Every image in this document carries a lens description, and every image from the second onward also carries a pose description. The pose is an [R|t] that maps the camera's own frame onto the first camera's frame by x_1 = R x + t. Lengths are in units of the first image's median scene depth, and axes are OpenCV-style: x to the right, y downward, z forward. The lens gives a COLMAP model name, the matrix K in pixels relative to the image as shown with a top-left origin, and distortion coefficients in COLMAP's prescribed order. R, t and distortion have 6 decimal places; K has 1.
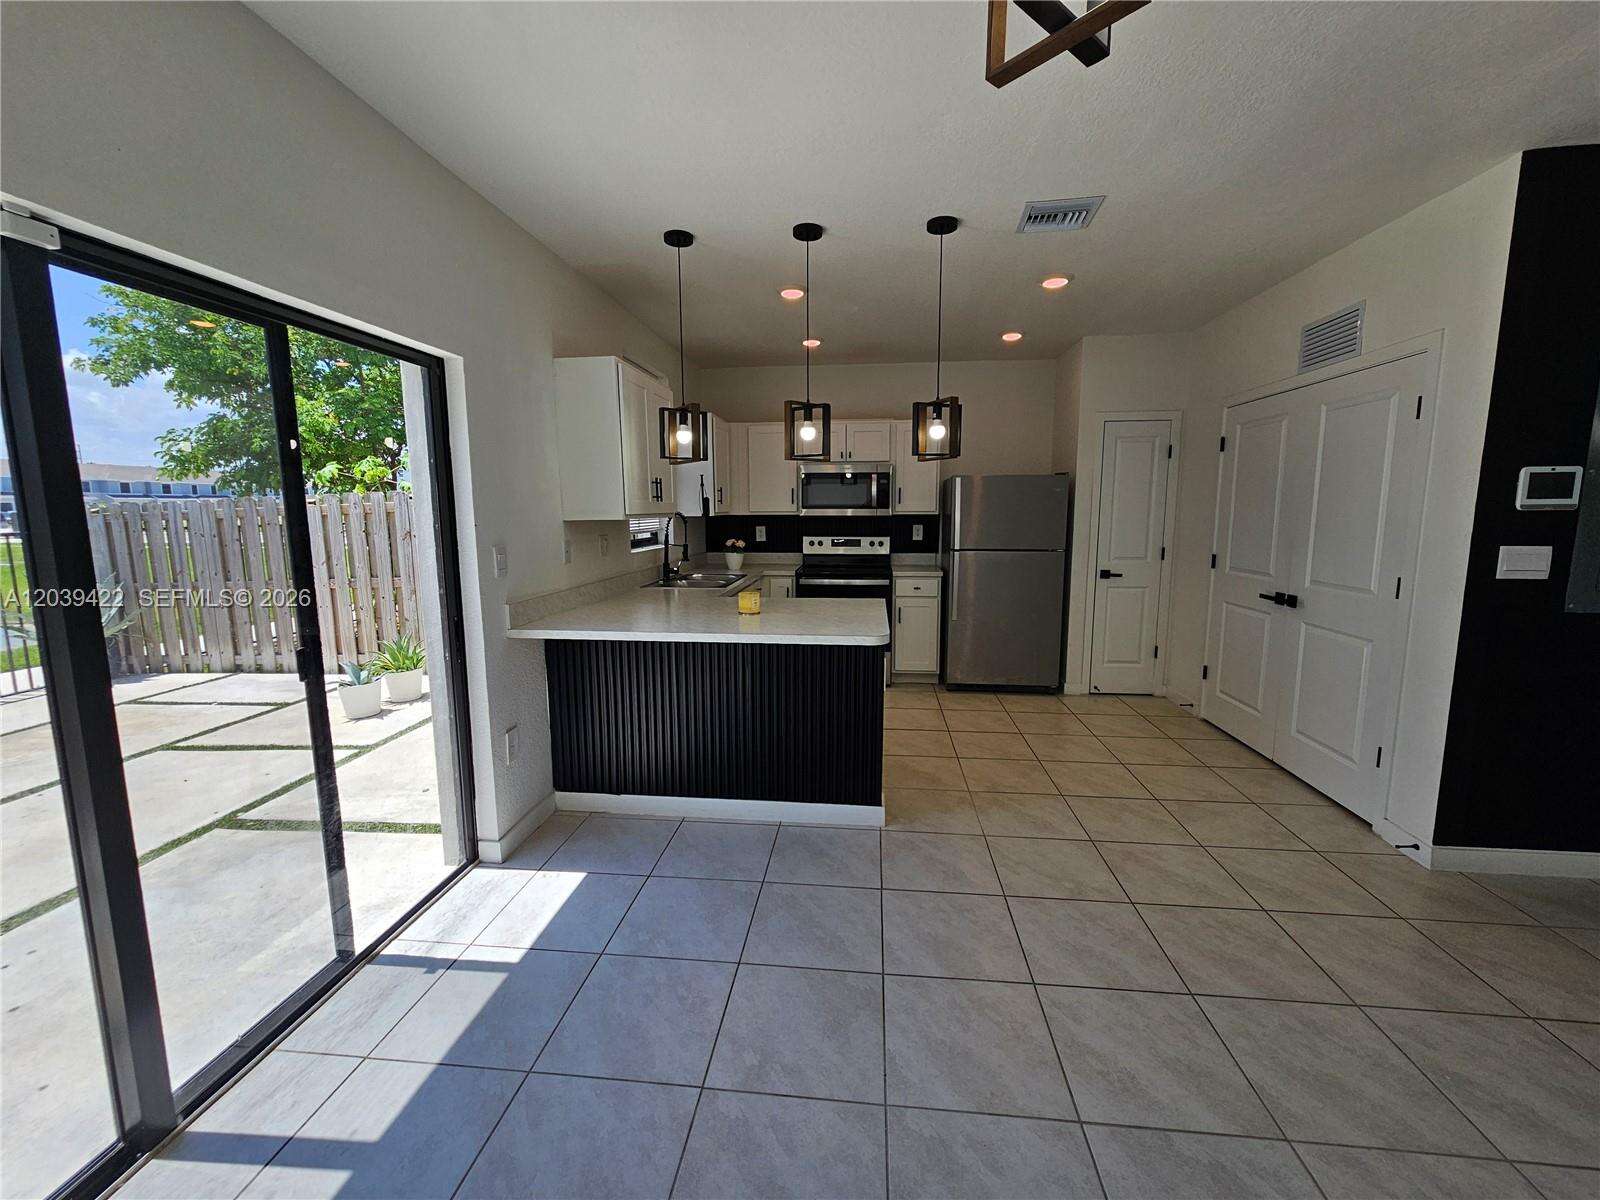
lens RADIAL K [[654.0, 0, 804.1], [0, 654.0, 592.1], [0, 0, 1]] dist [0.000607, 0.000077]
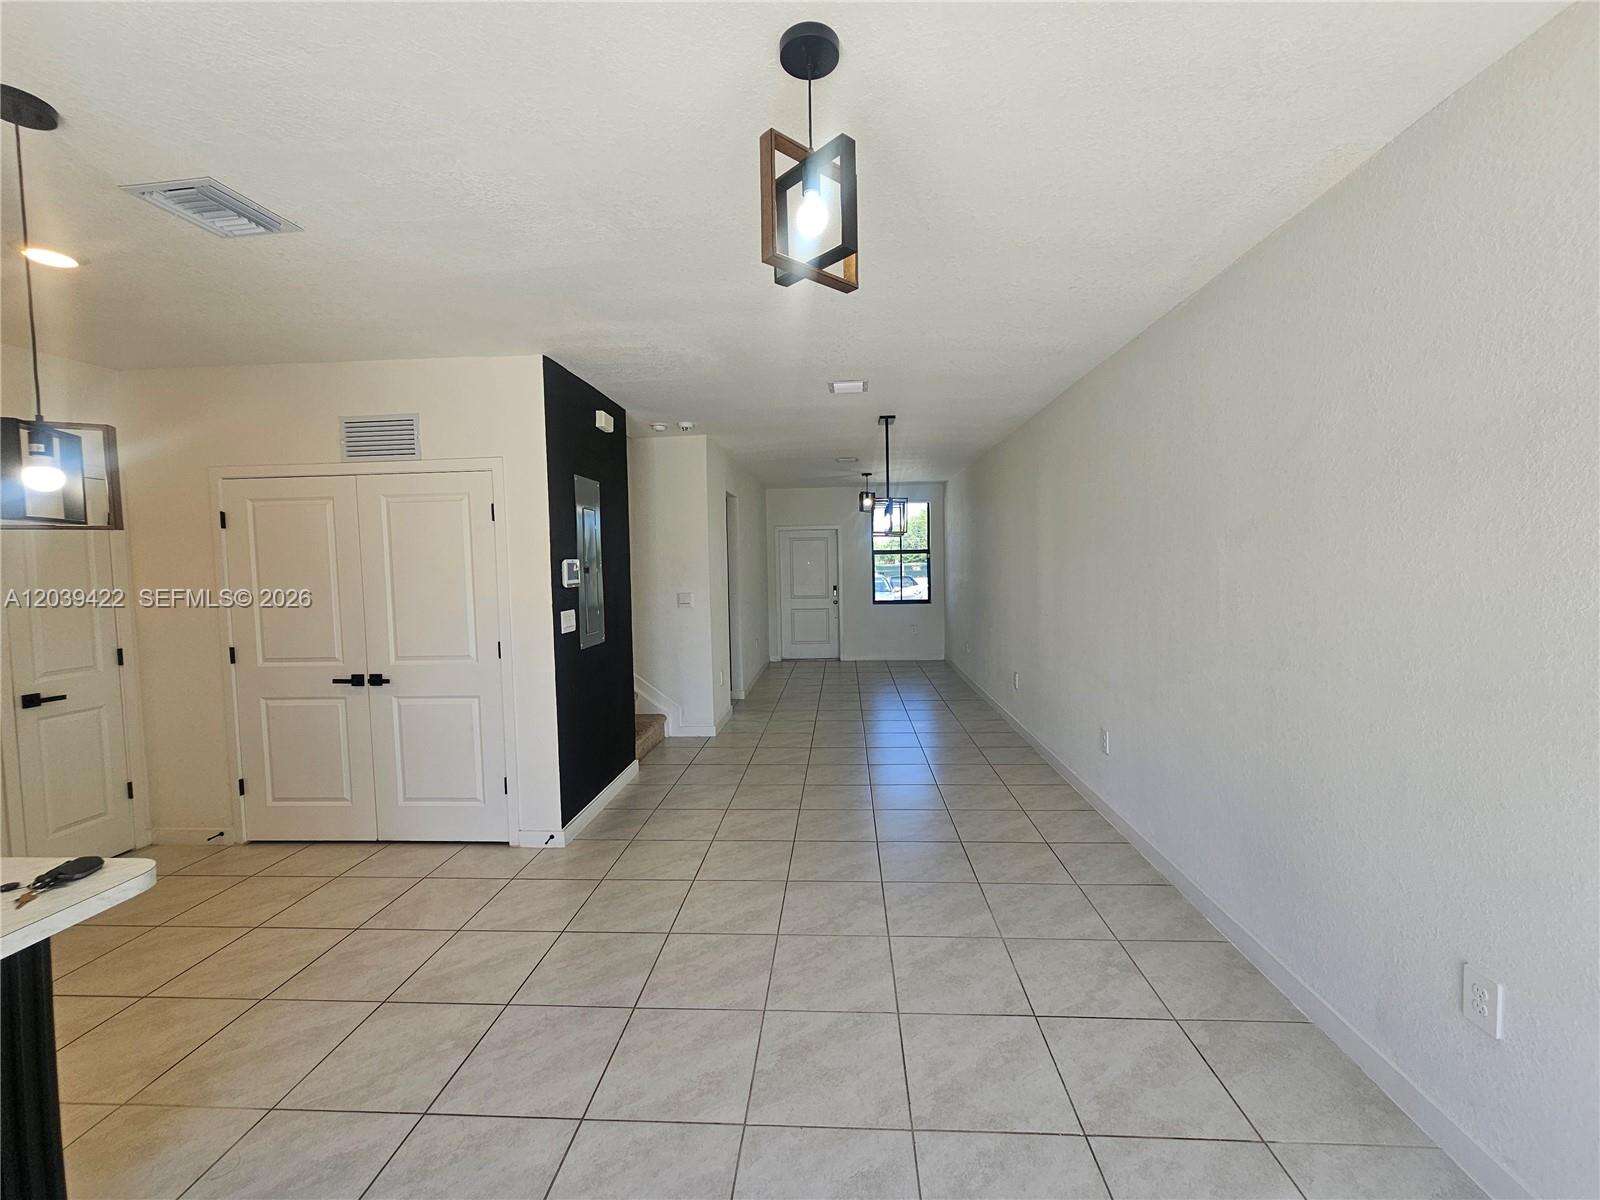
lens RADIAL K [[654.0, 0, 802.5], [0, 654.0, 599.6], [0, 0, 1]] dist [0.000607, 0.000077]
pose [[-0.042078, -0.053939, 0.997657, -0.347939], [0.147748, 0.987227, 0.059606, -0.083832], [-0.988130, 0.149910, -0.033571, 0.399503]]
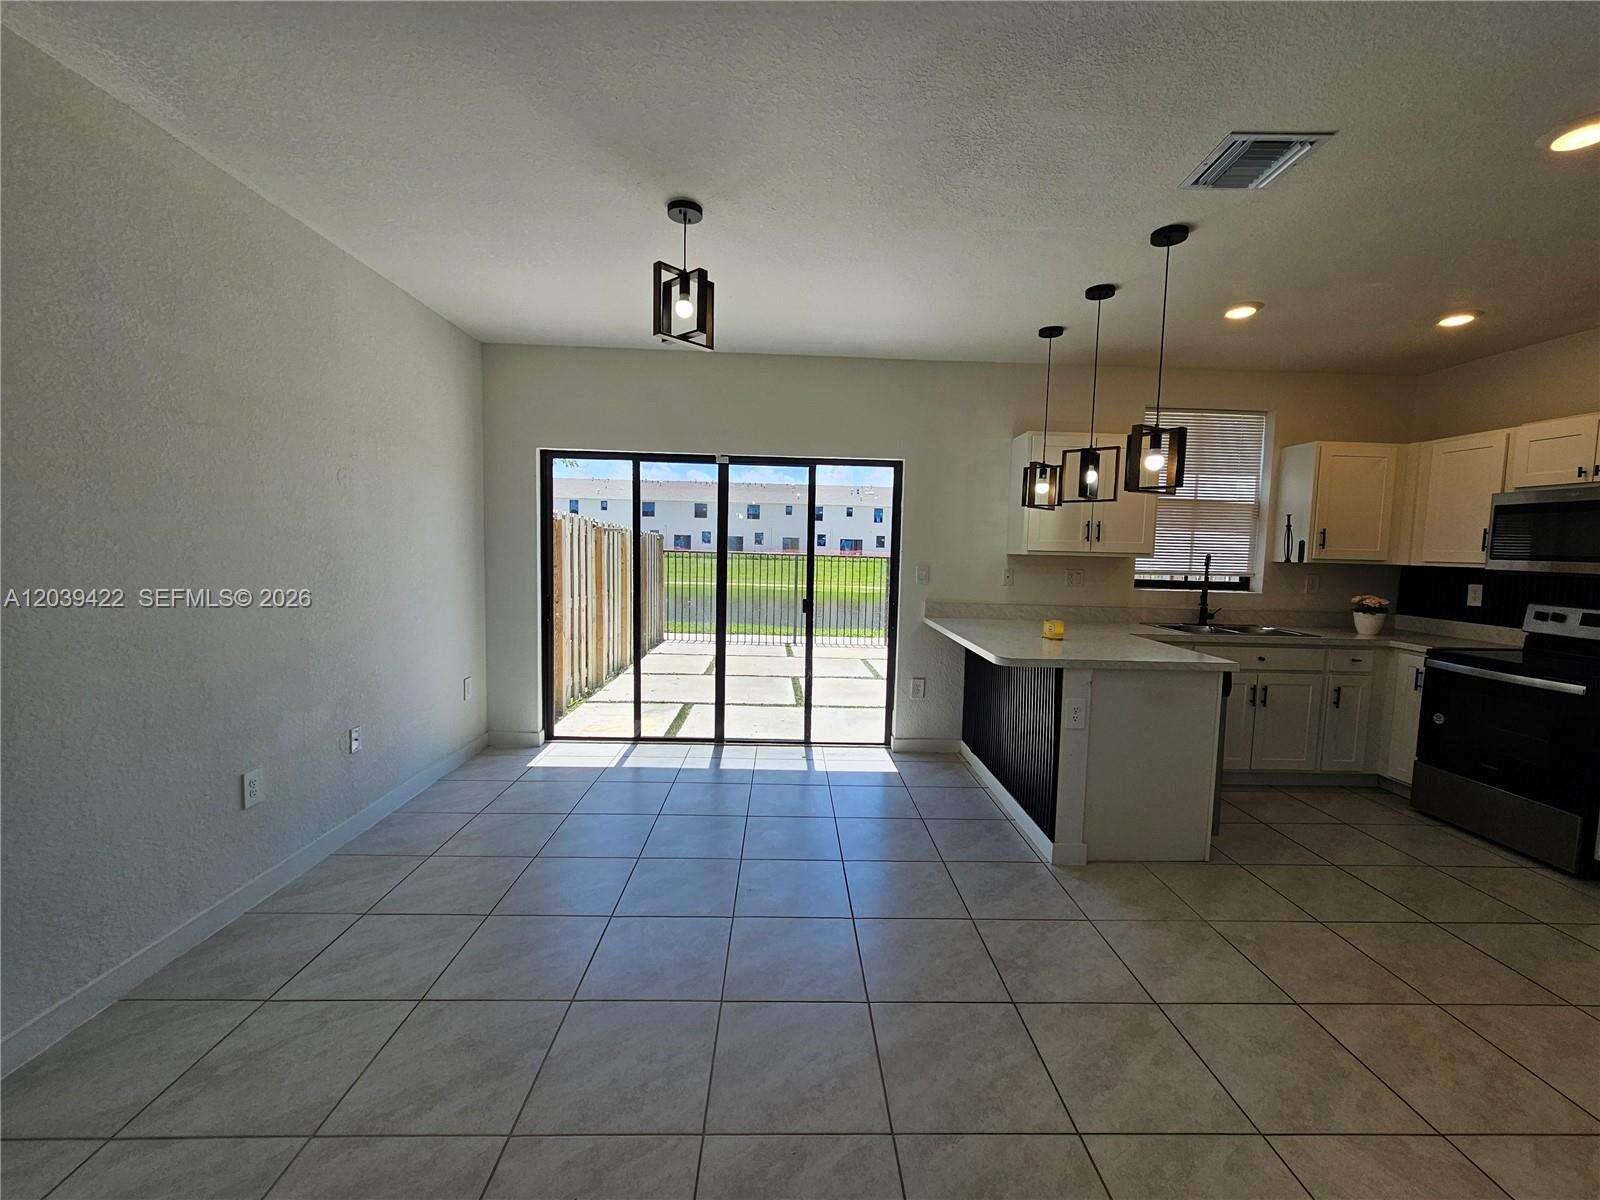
lens RADIAL K [[654.0, 0, 804.5], [0, 654.0, 594.1], [0, 0, 1]] dist [0.000607, 0.000077]
pose [[0.133107, 0.082299, -0.987679, 0.988411], [-0.152479, 0.986383, 0.061642, -0.049604], [0.979302, 0.142395, 0.143844, 0.414806]]
